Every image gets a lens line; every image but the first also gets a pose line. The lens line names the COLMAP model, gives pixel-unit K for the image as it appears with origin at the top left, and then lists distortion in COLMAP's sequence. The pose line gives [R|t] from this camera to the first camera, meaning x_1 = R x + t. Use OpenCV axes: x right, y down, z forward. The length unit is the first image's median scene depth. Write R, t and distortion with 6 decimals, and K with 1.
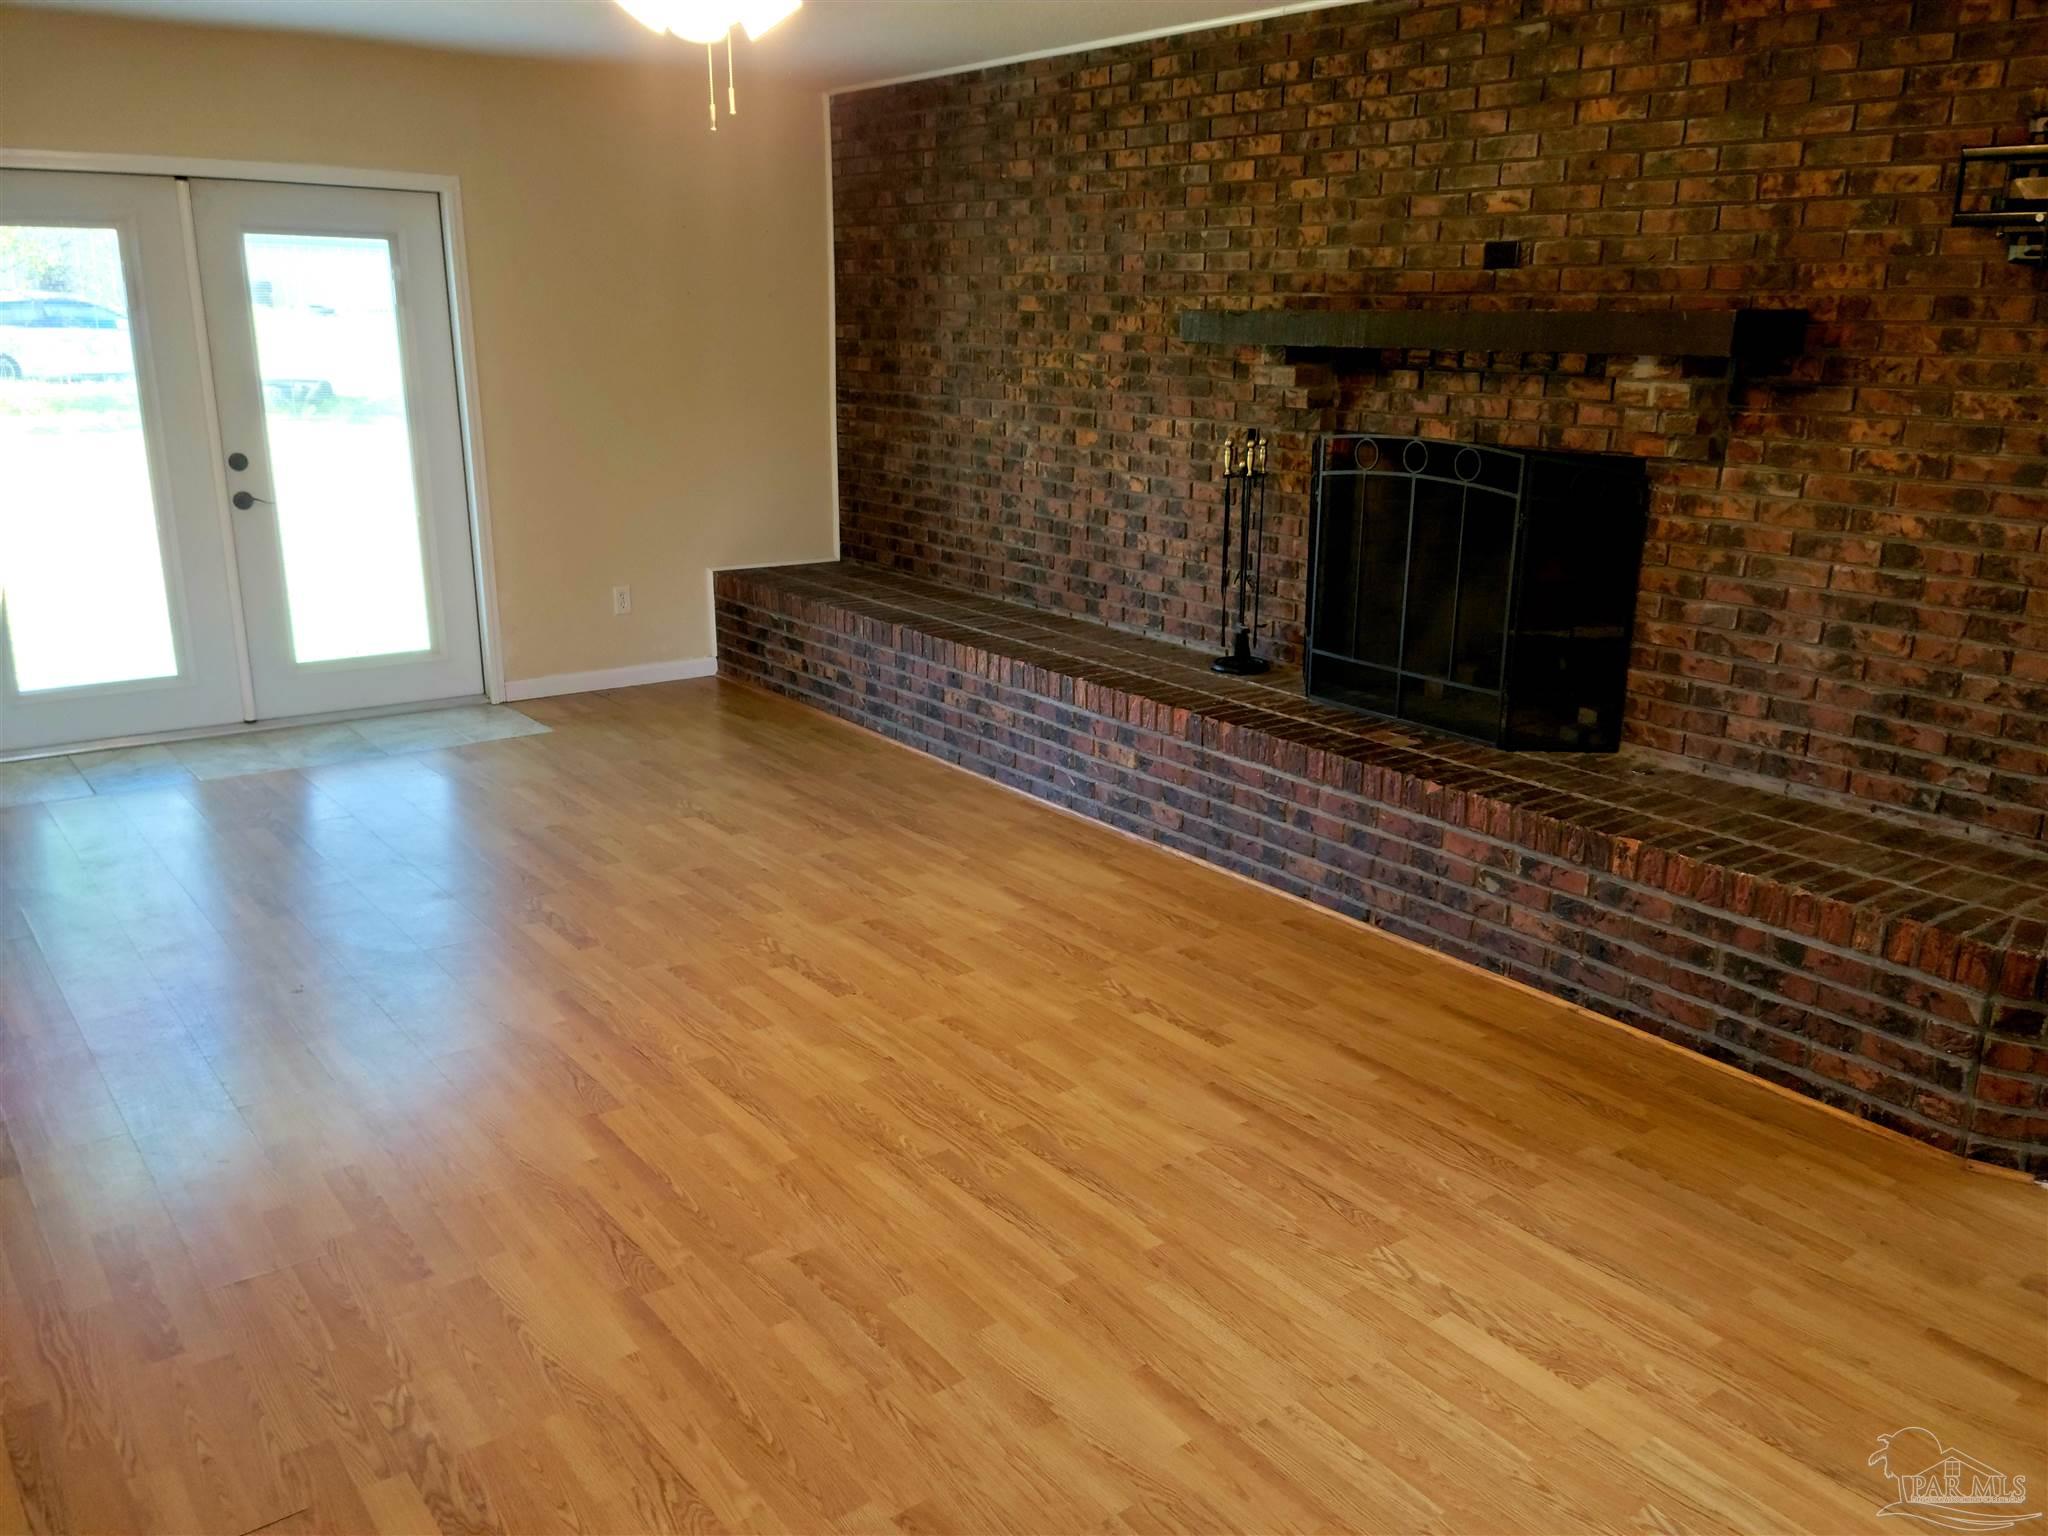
lens RADIAL K [[1612.7, 0, 1047.0], [0, 1612.7, 801.4], [0, 0, 1]] dist [0.089715, -0.094672]
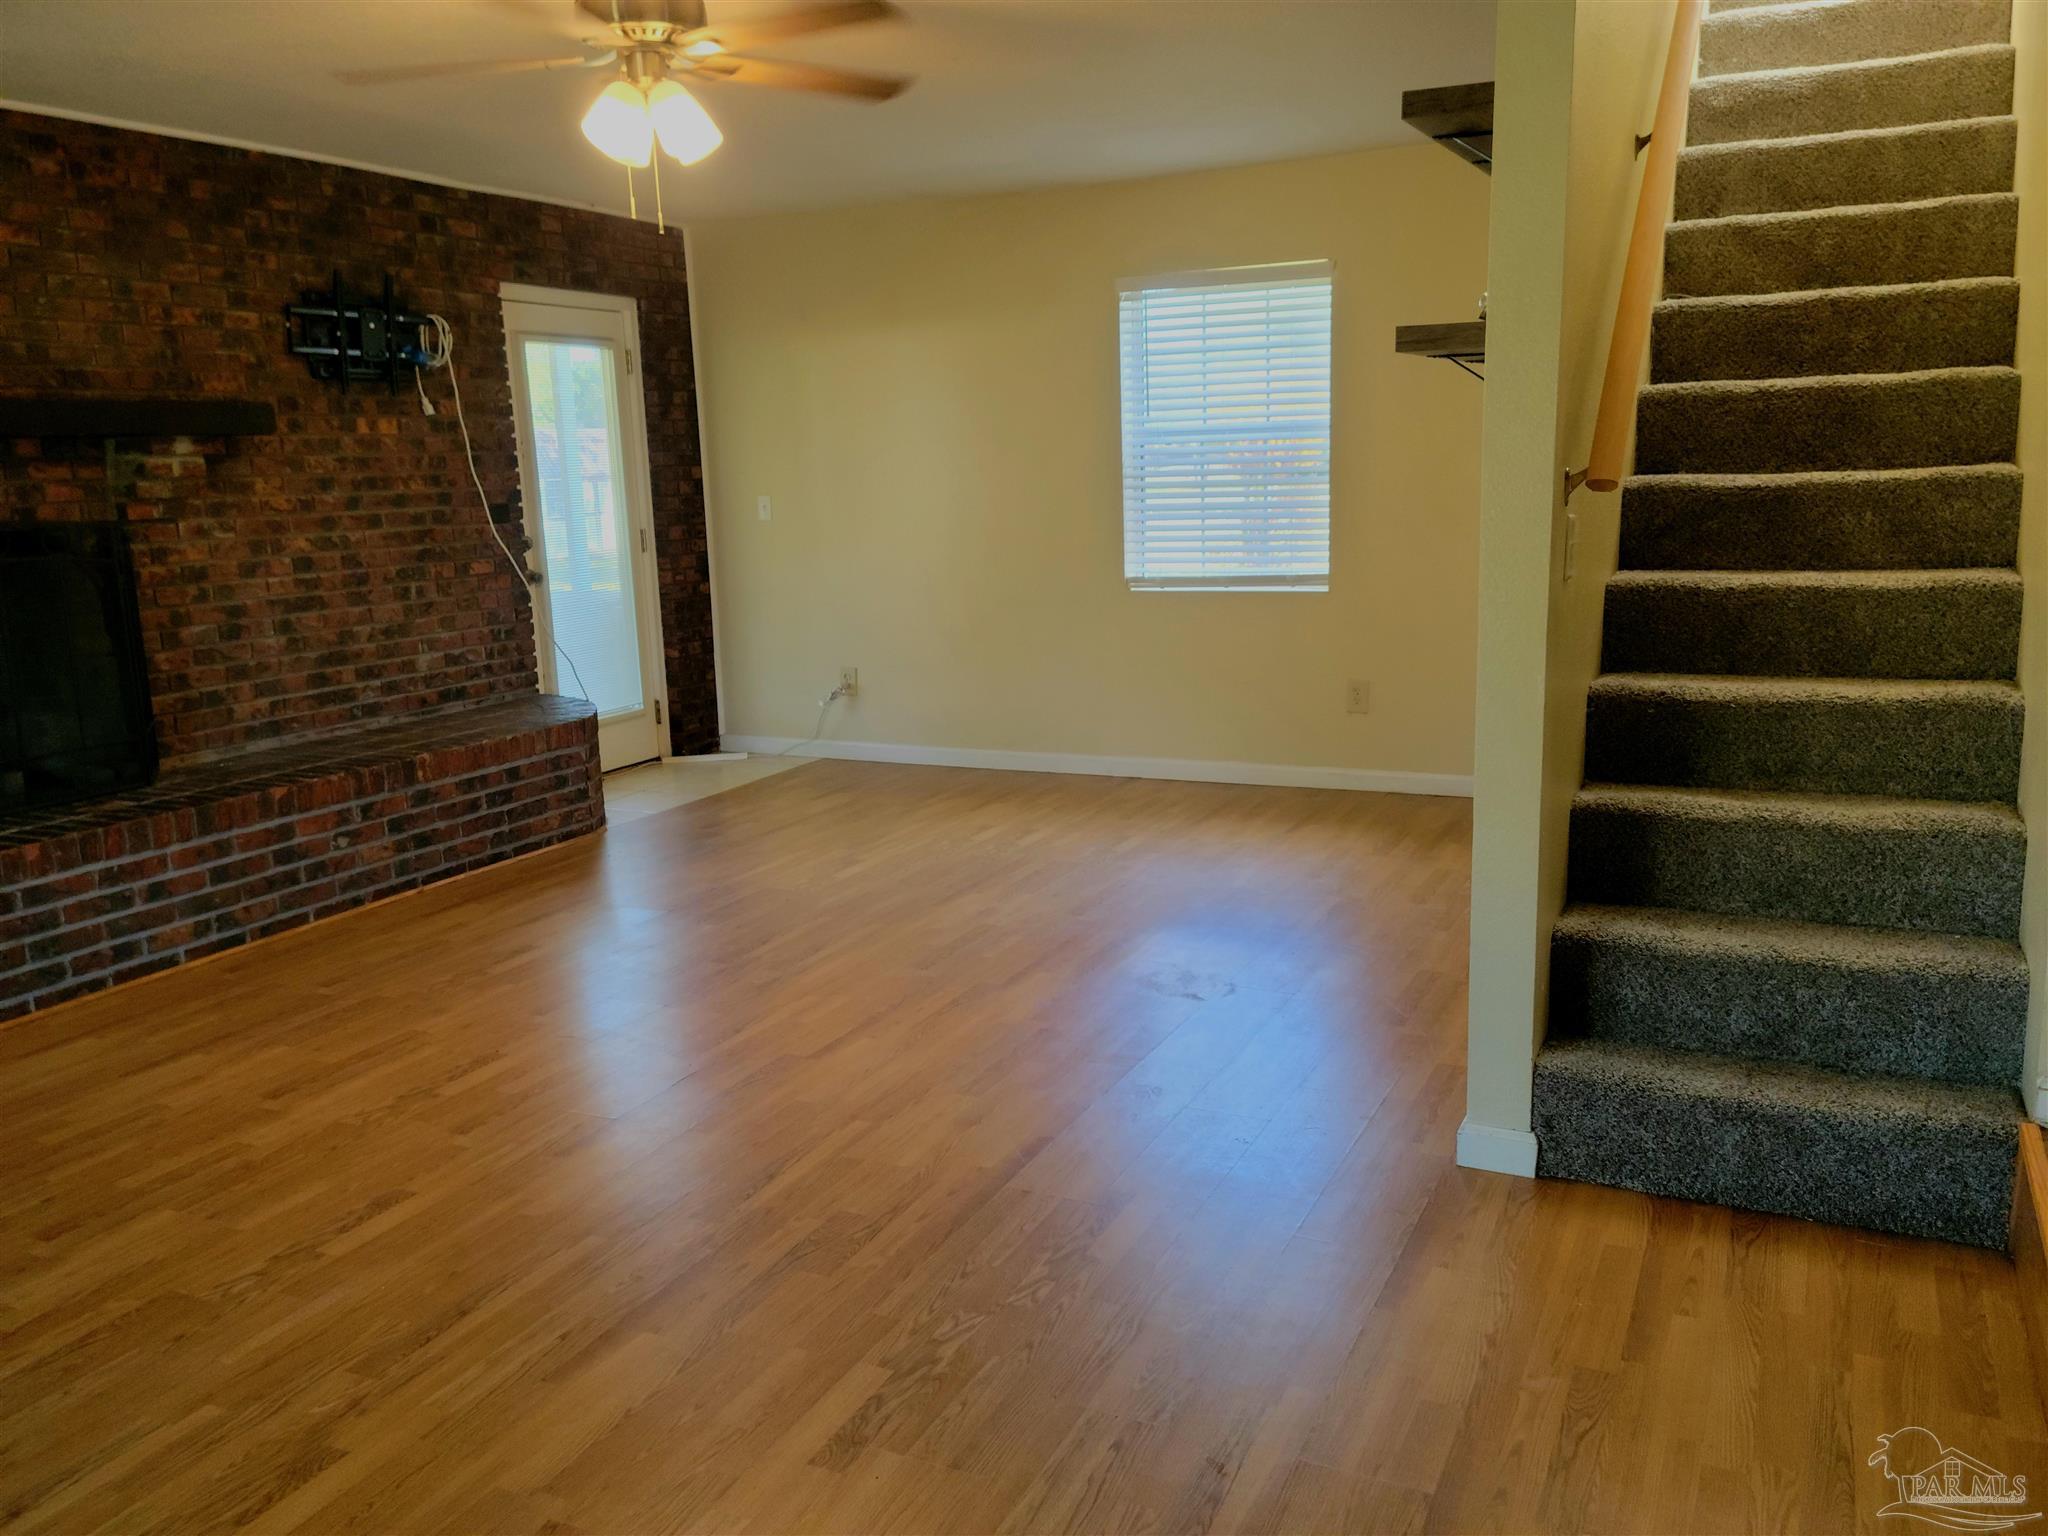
lens RADIAL K [[1612.7, 0, 1033.5], [0, 1612.7, 790.3], [0, 0, 1]] dist [0.089715, -0.094672]
pose [[-0.450229, -0.182502, 0.874064, -1.123849], [0.283403, 0.899069, 0.333704, -0.268476], [-0.846745, 0.397955, -0.353065, 1.017210]]
